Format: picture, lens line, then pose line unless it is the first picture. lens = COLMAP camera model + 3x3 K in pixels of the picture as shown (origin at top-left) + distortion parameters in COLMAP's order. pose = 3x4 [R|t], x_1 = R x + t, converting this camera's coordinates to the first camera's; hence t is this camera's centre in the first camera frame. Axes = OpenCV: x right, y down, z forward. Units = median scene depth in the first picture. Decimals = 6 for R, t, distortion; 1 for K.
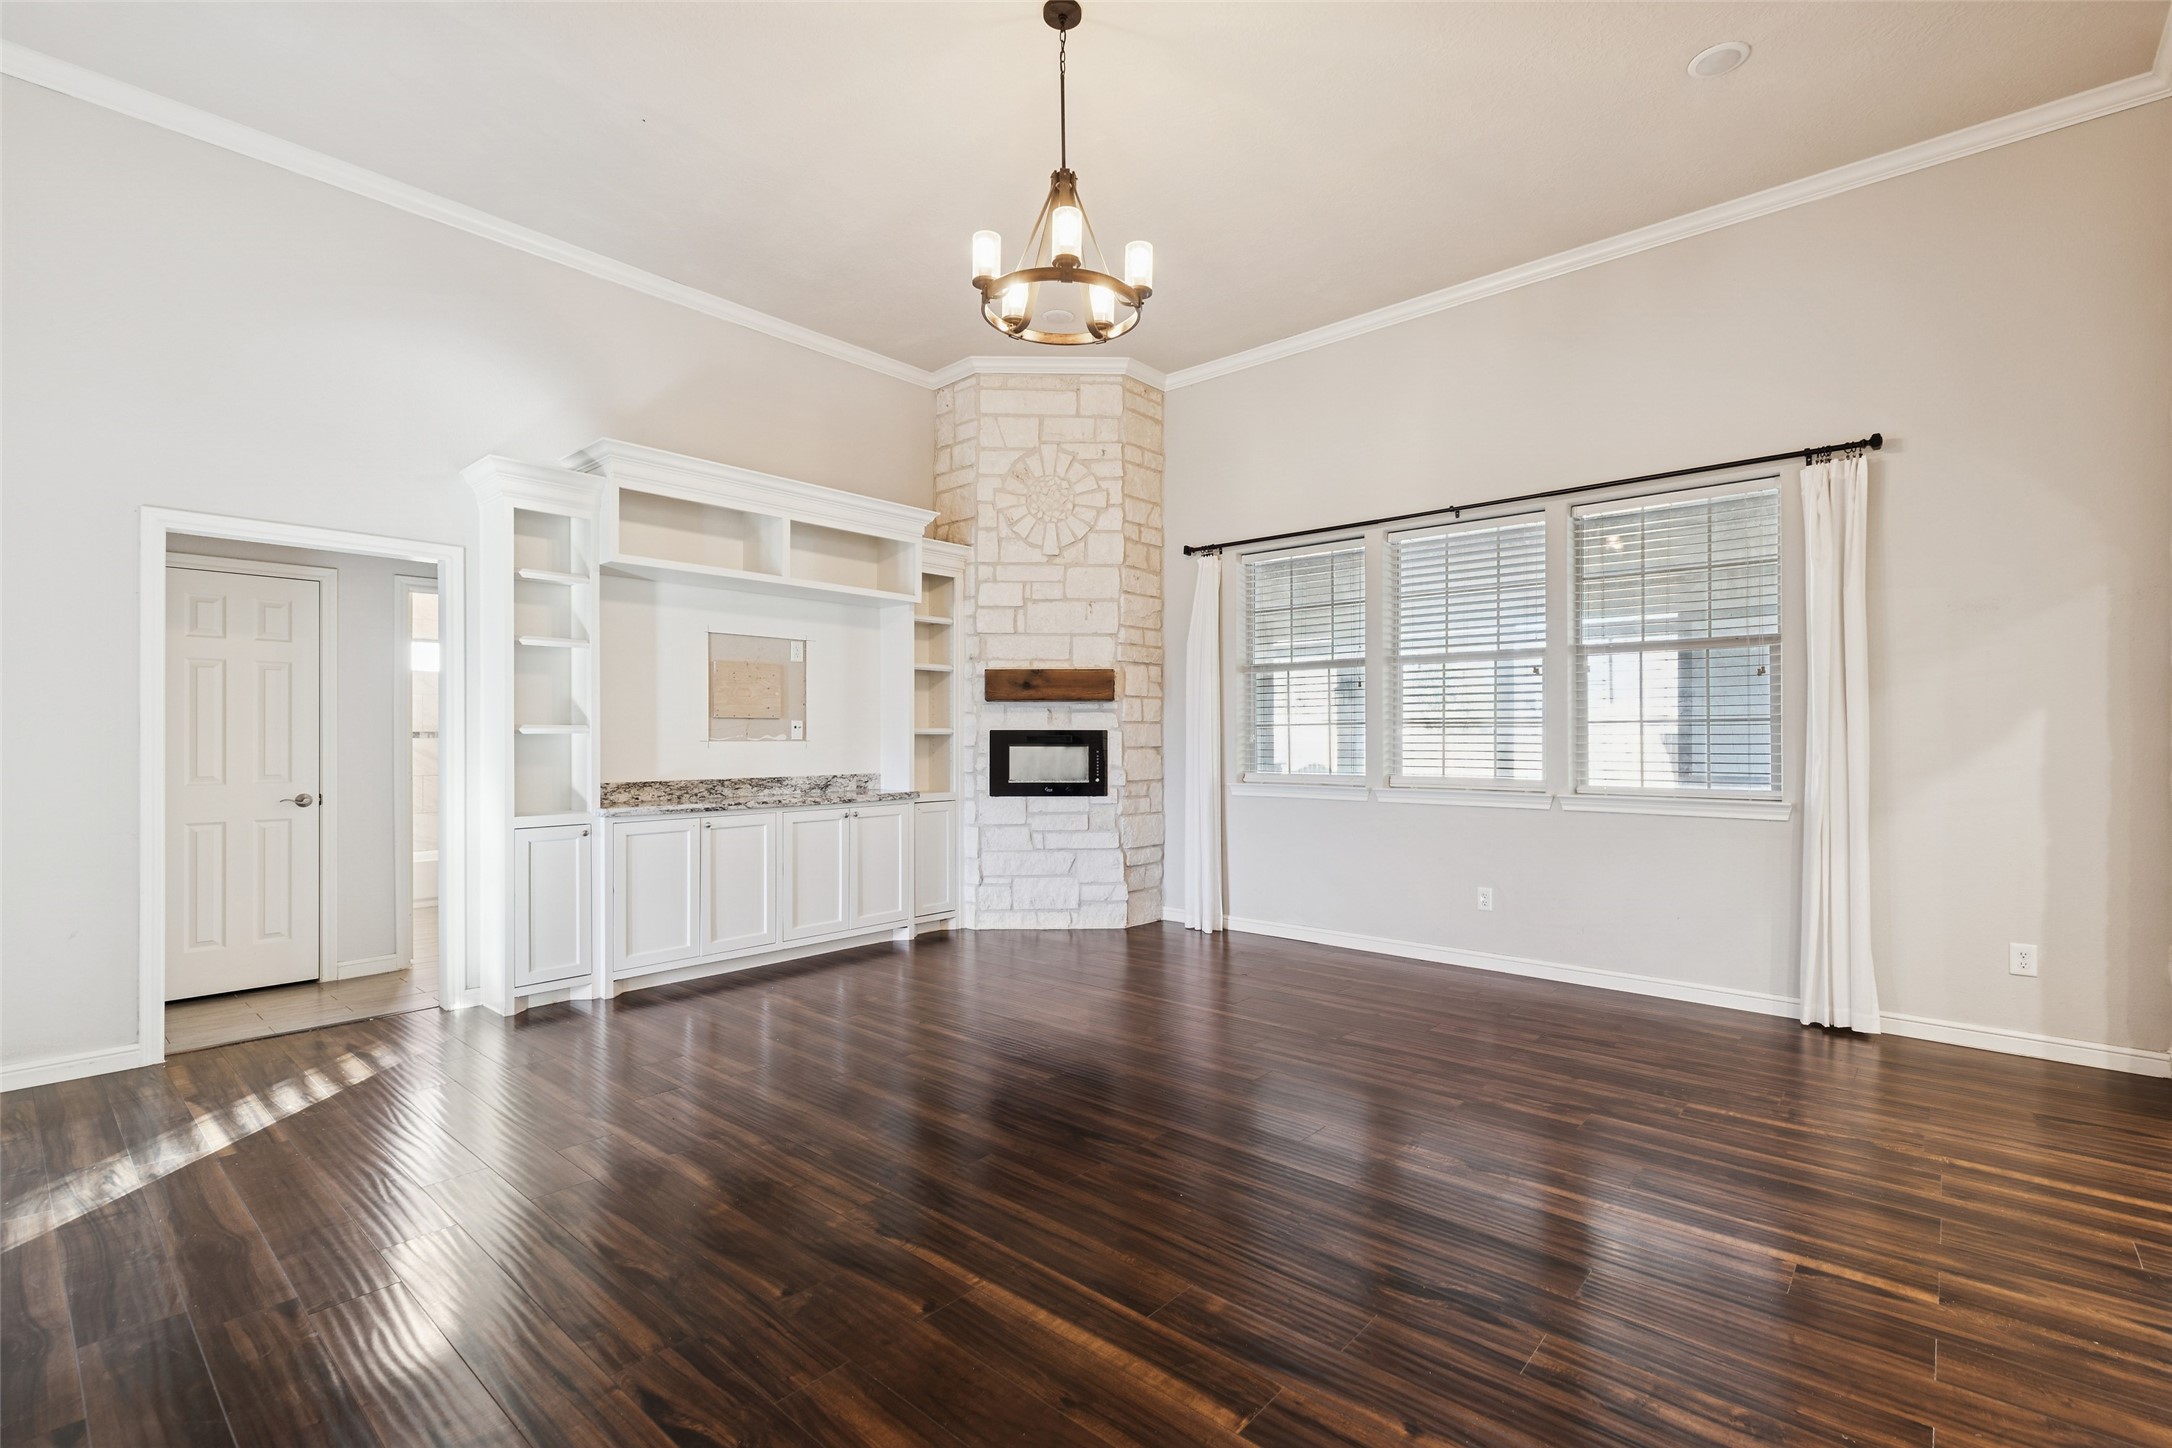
lens RADIAL K [[971.9, 0, 1097.9], [0, 971.9, 731.7], [0, 0, 1]] dist [-0.002204, 0.001004]
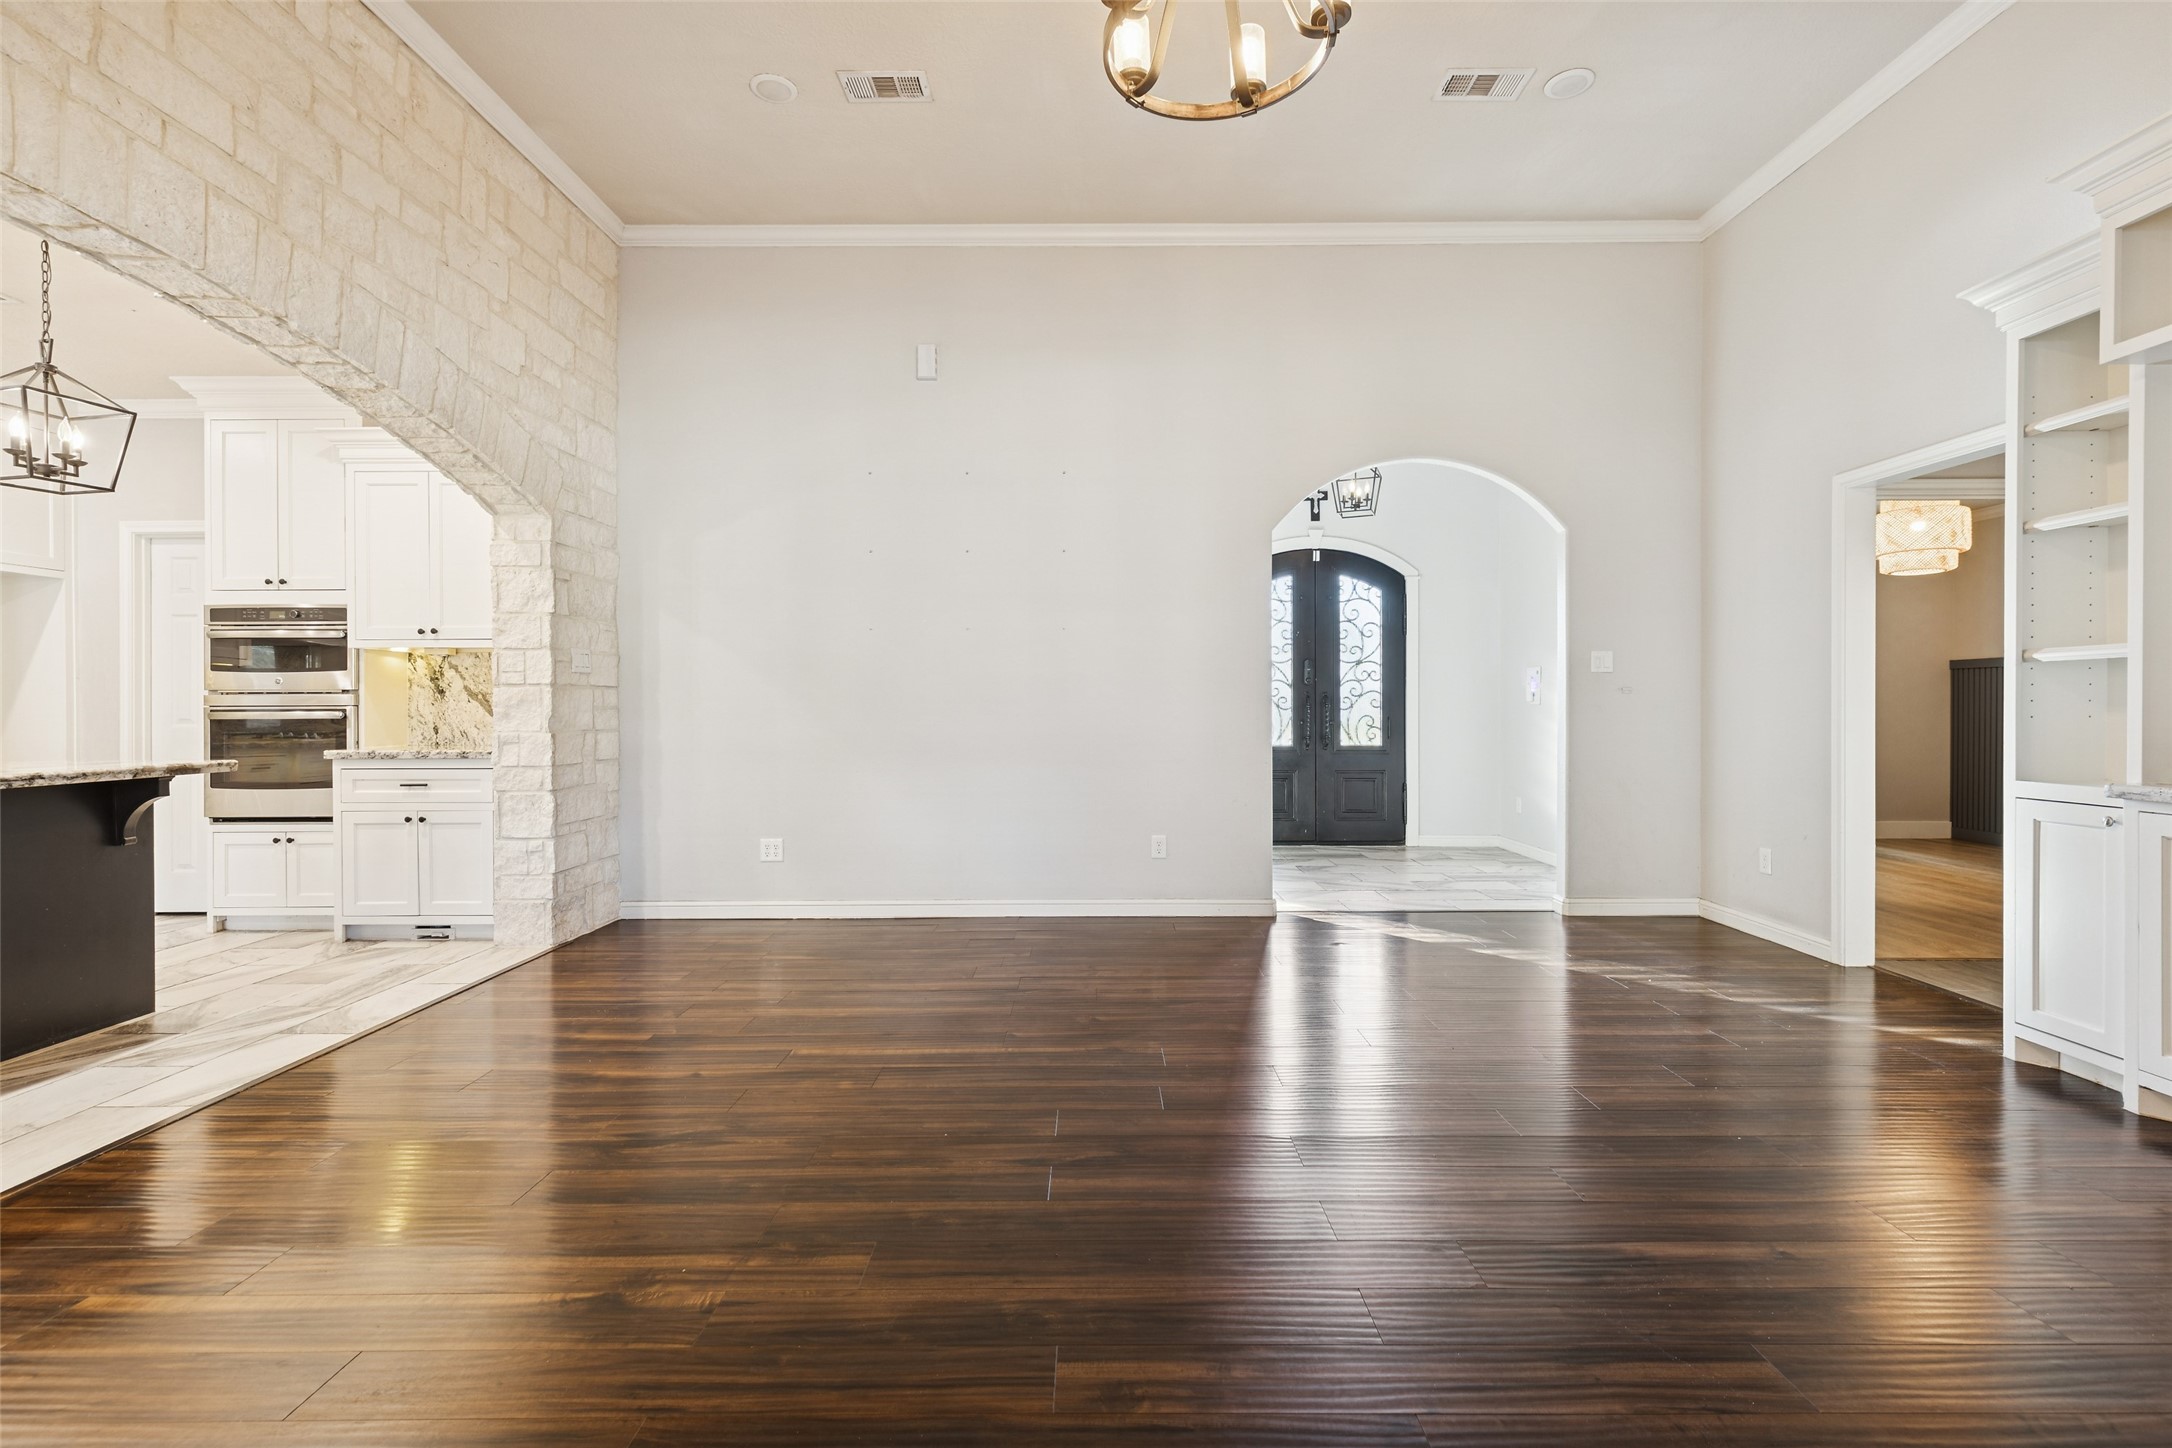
lens RADIAL K [[971.9, 0, 1097.7], [0, 971.9, 708.8], [0, 0, 1]] dist [-0.002204, 0.001004]
pose [[-0.751271, 0.007809, -0.659947, 0.252895], [0.008379, 0.999962, 0.002293, 0.020279], [0.659940, -0.003807, -0.751308, 0.759648]]
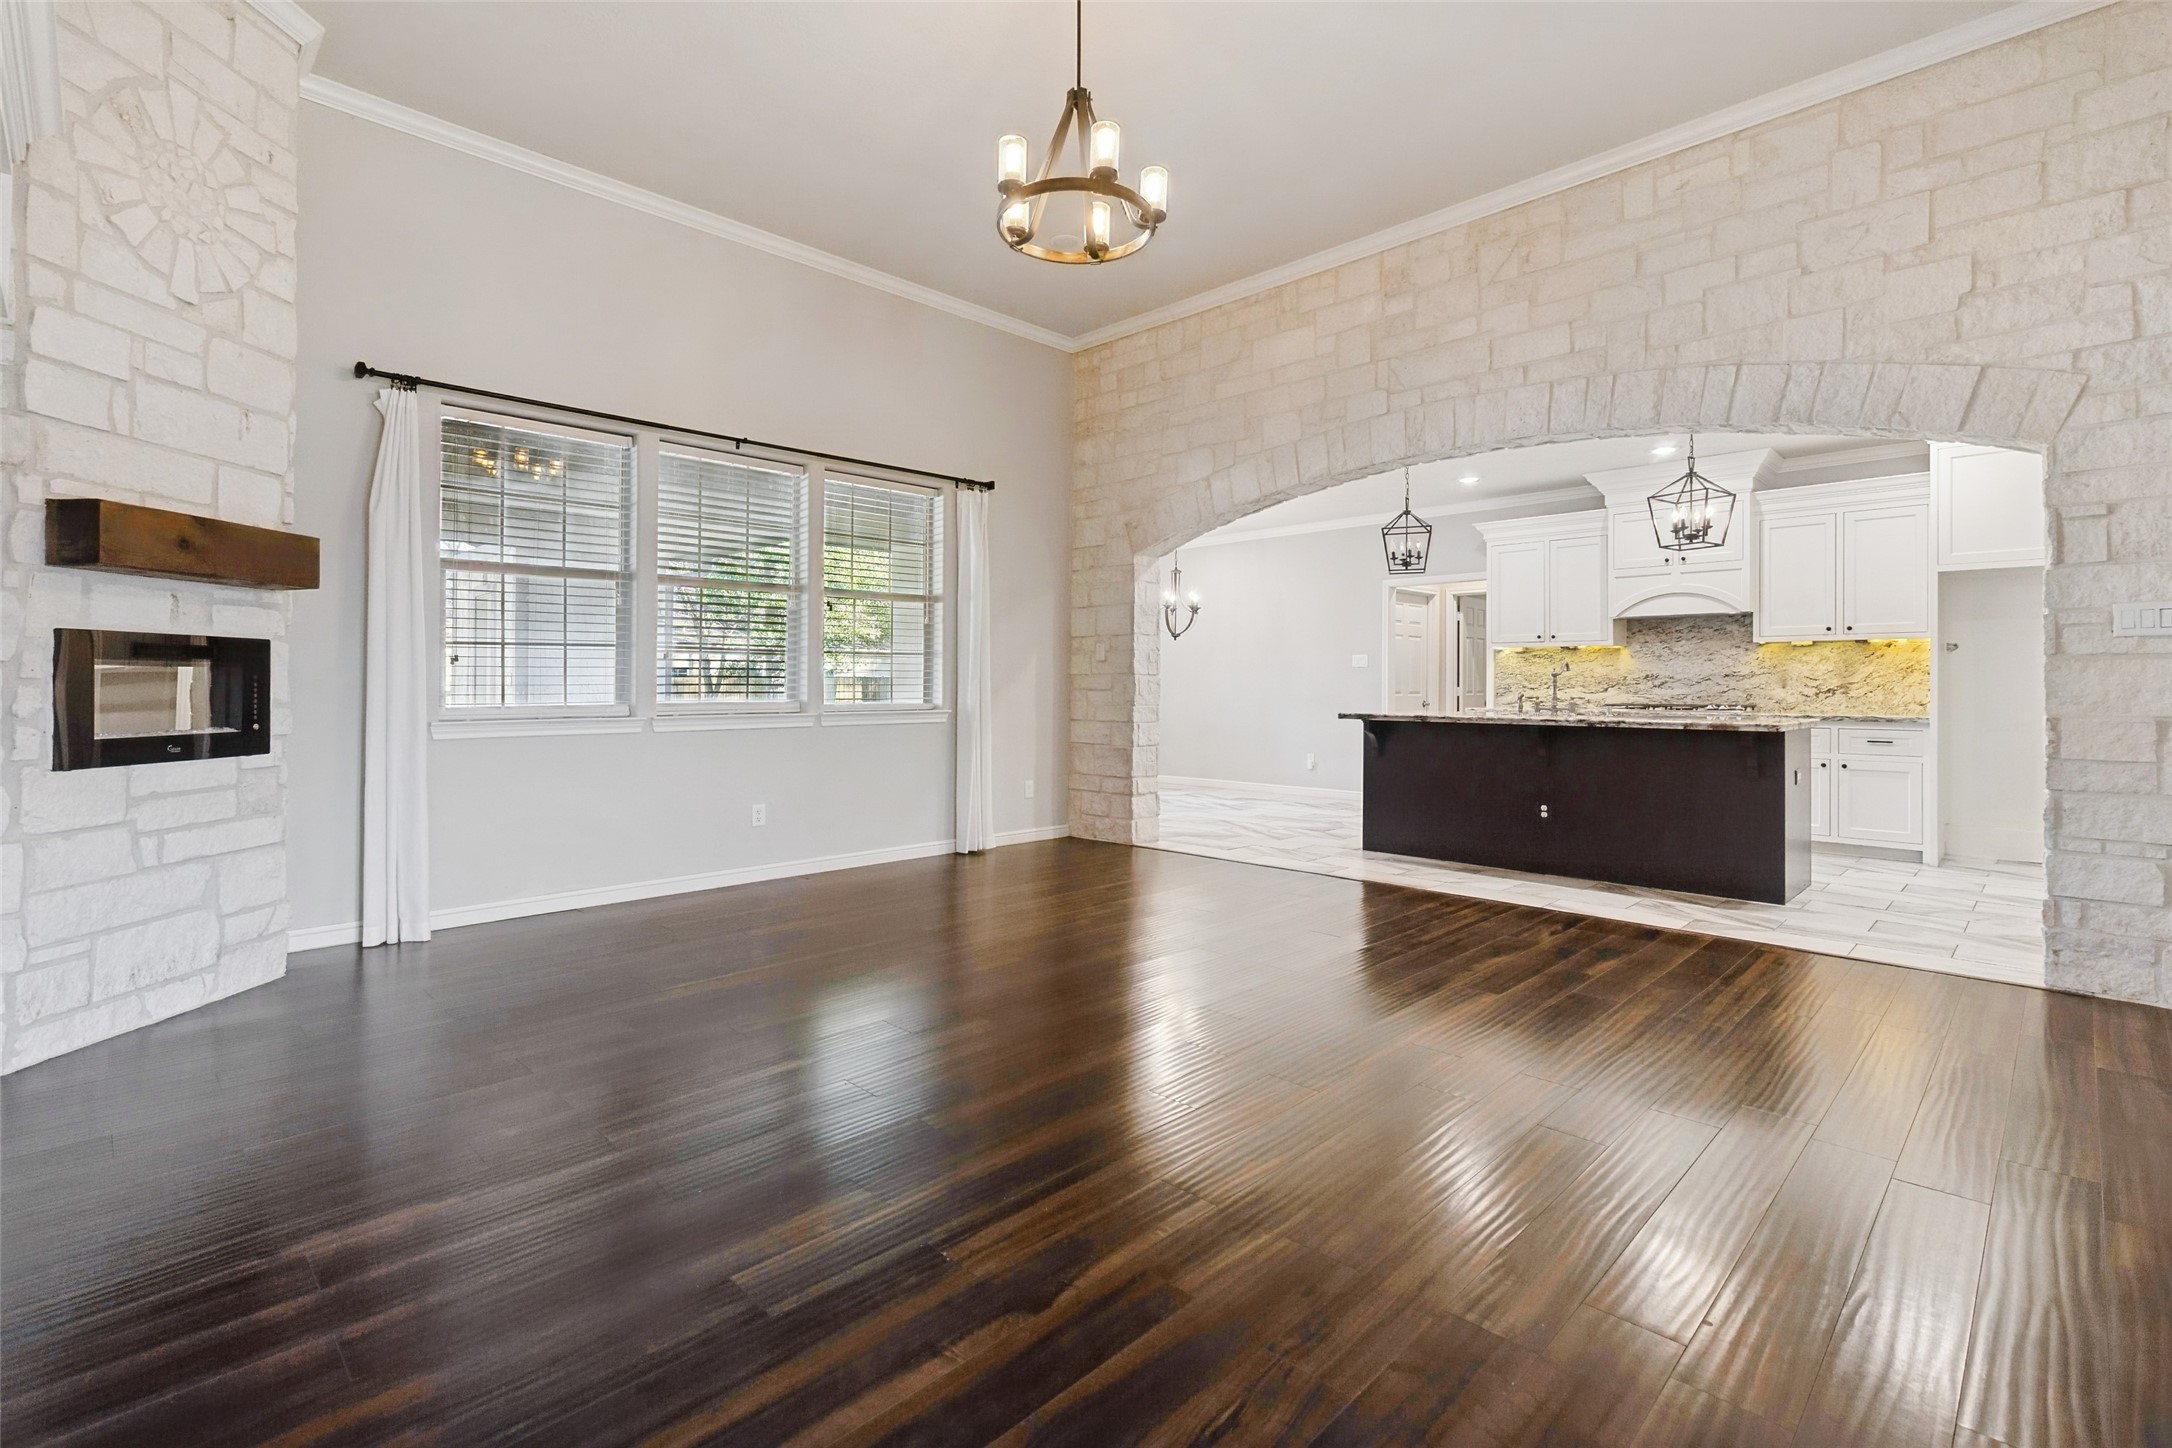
lens RADIAL K [[971.9, 0, 1072.4], [0, 971.9, 672.6], [0, 0, 1]] dist [-0.002204, 0.001004]
pose [[0.077277, 0.011299, 0.996946, -0.531500], [-0.007382, 0.999915, -0.010760, 0.020940], [-0.996982, -0.006528, 0.077354, 0.481062]]
